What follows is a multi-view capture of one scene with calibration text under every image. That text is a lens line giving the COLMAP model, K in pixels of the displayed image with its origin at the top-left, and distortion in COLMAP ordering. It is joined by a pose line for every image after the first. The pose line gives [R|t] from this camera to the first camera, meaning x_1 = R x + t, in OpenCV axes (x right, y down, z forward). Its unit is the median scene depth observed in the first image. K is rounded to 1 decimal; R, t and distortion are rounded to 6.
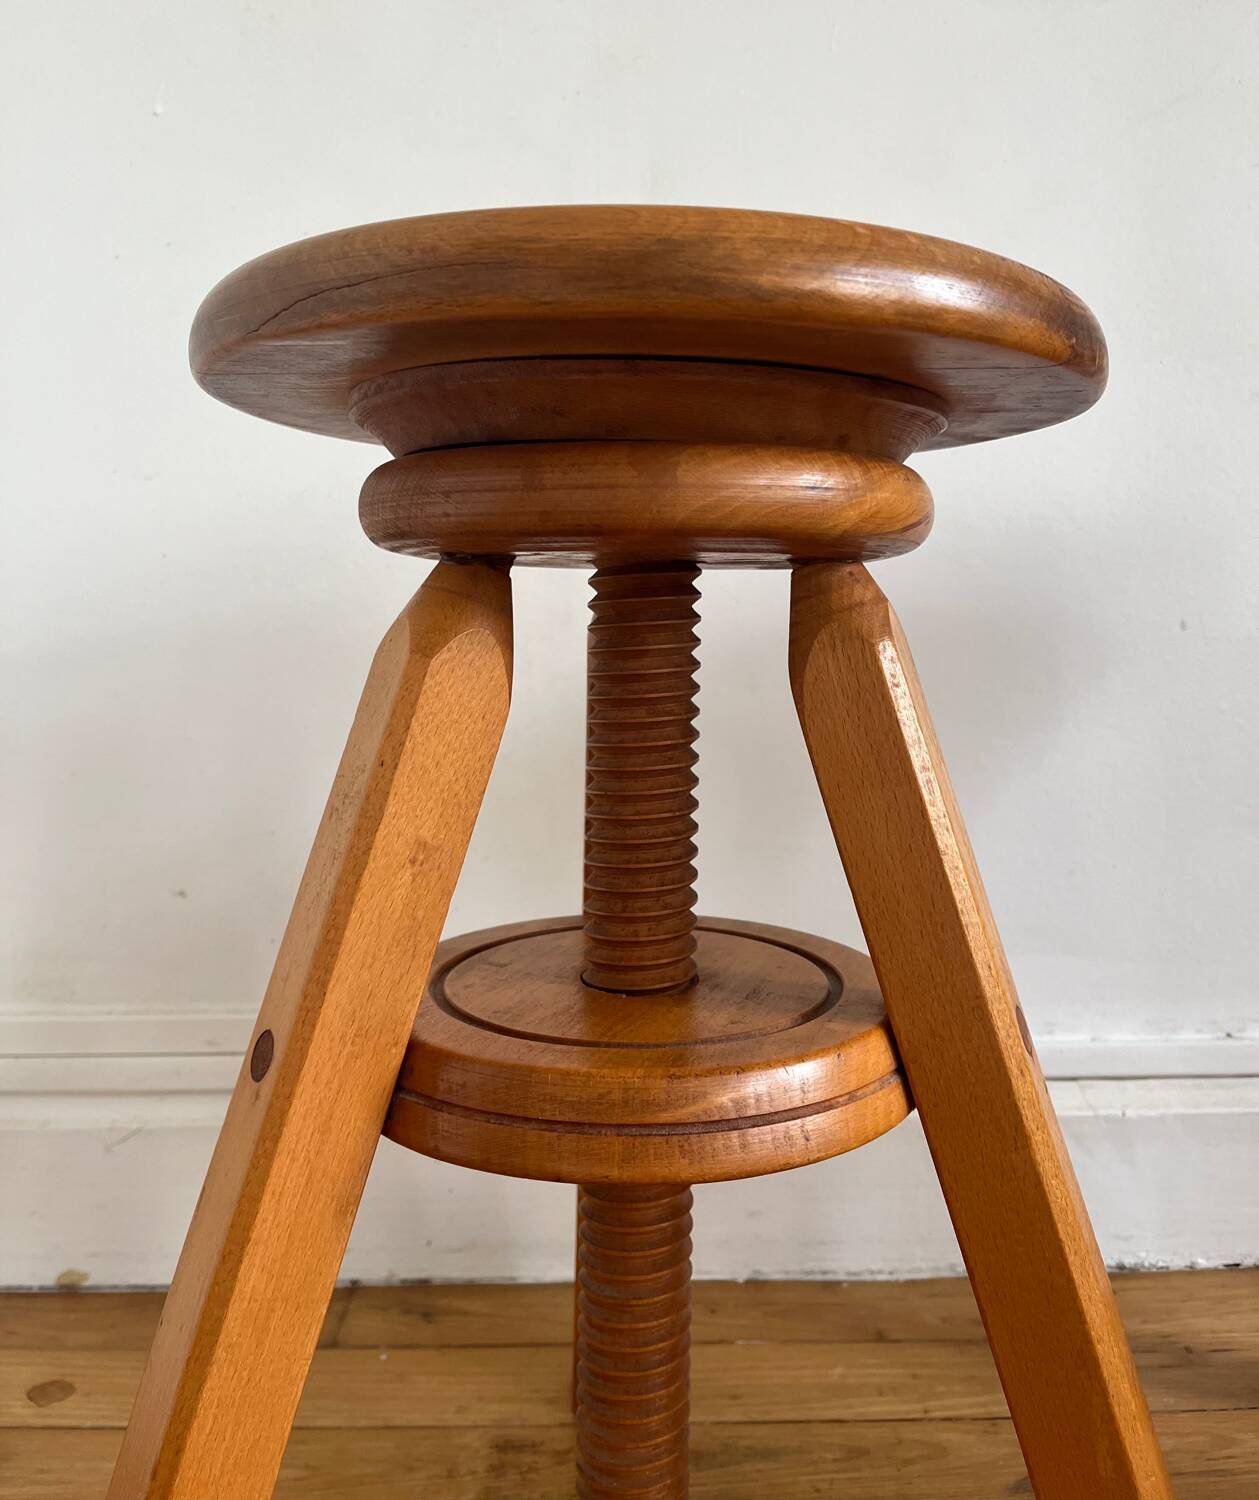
lens RADIAL K [[1294.6, 0, 643.1], [0, 1294.6, 649.1], [0, 0, 1]] dist [0.032487, -0.066434]
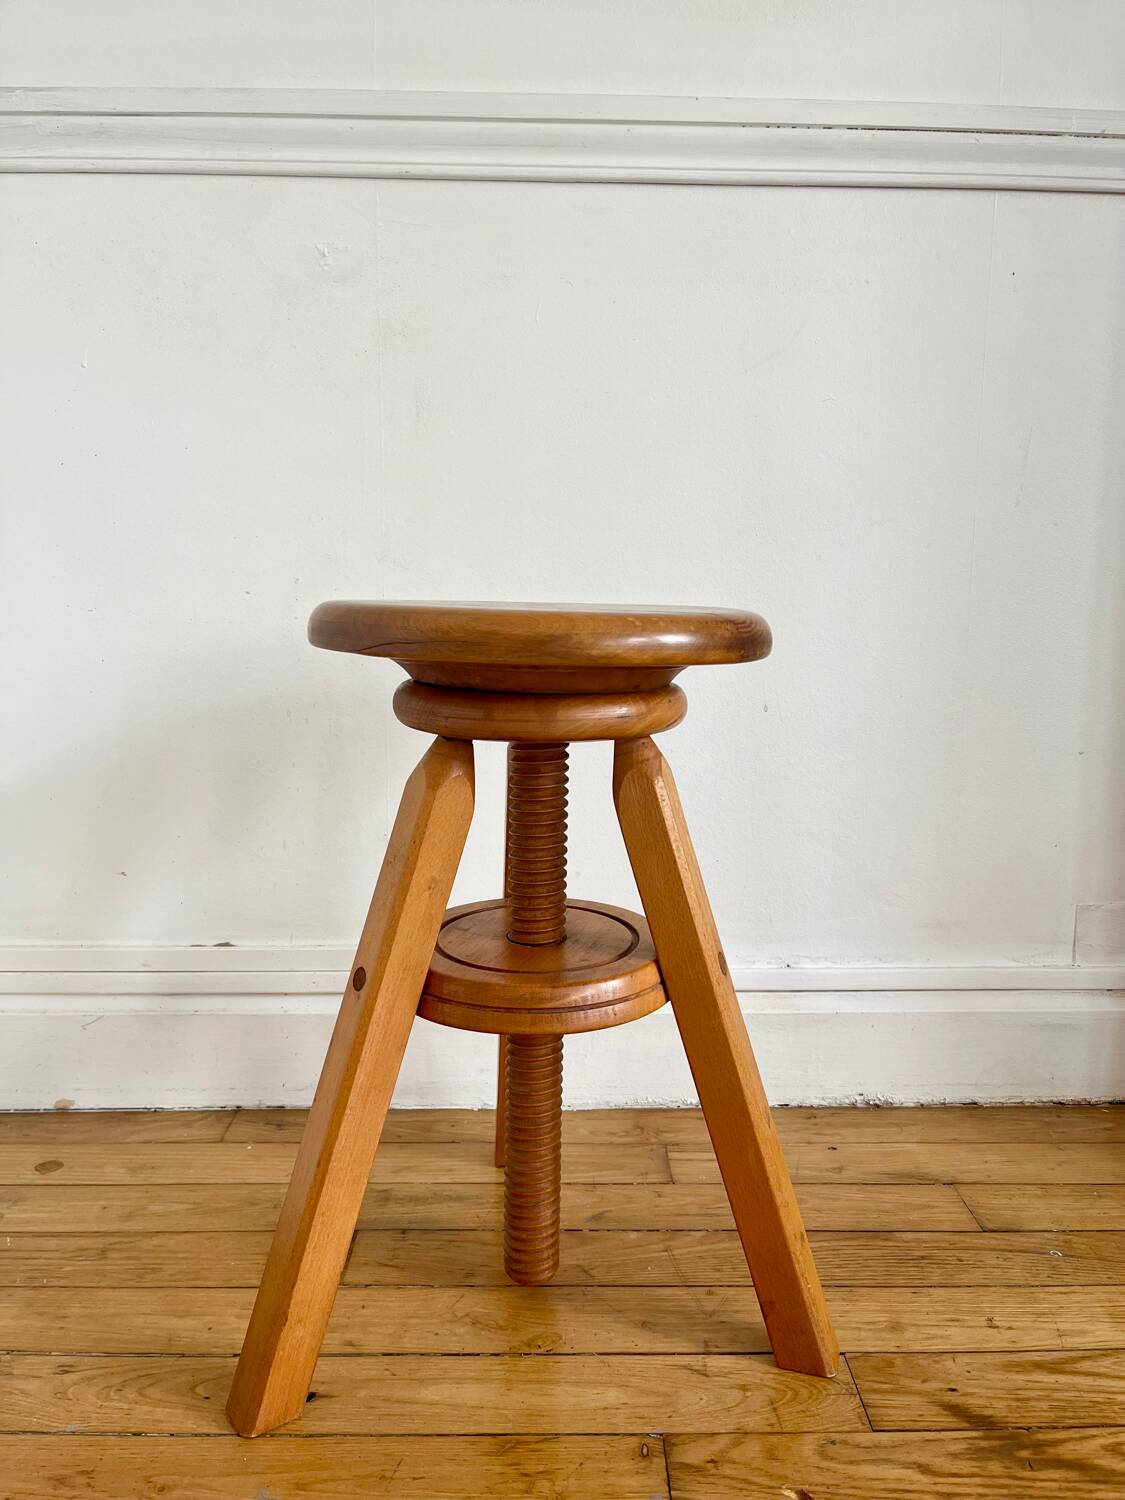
lens RADIAL K [[1157.0, 0, 575.4], [0, 1157.0, 748.6], [0, 0, 1]] dist [0.058405, -0.098723]
pose [[0.999258, 0.000504, 0.038499, -0.014415], [-0.005457, 0.991675, 0.128648, -0.301297], [-0.038114, -0.128762, 0.990943, -0.830917]]
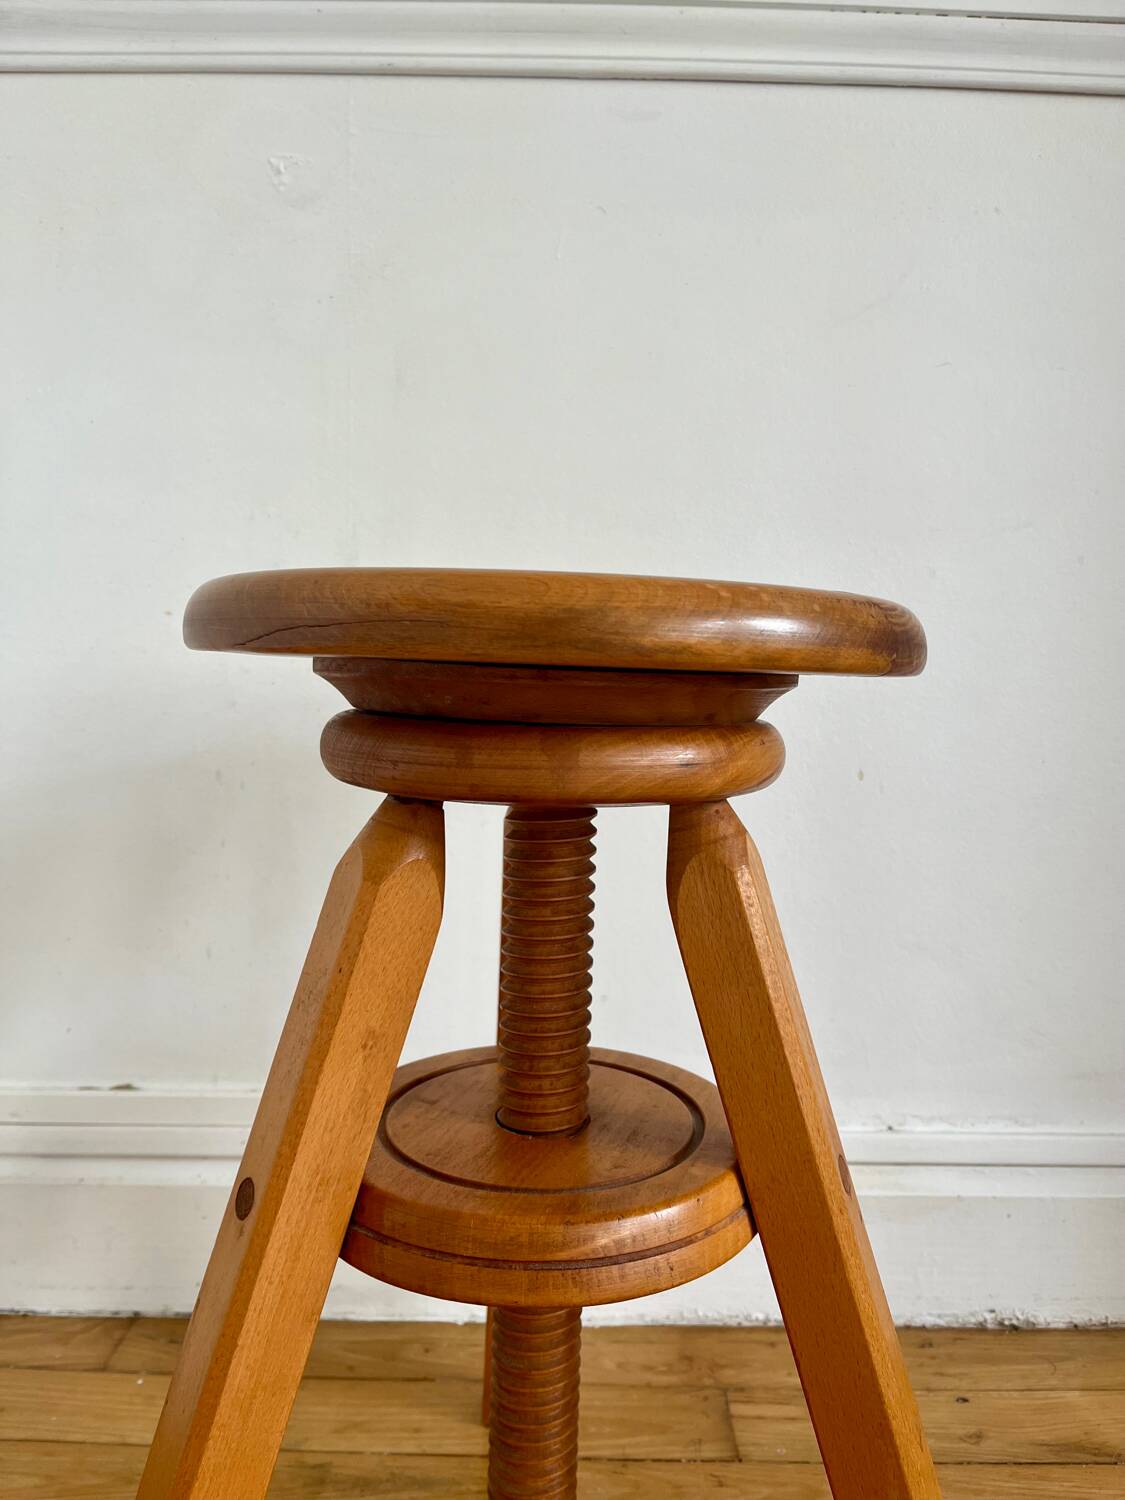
lens RADIAL K [[1157.0, 0, 571.6], [0, 1157.0, 756.4], [0, 0, 1]] dist [0.058405, -0.098723]
pose [[0.999758, 0.013696, 0.017193, 0.000713], [-0.014698, 0.998117, 0.059555, -0.189175], [-0.016345, -0.059793, 0.998077, -0.116046]]
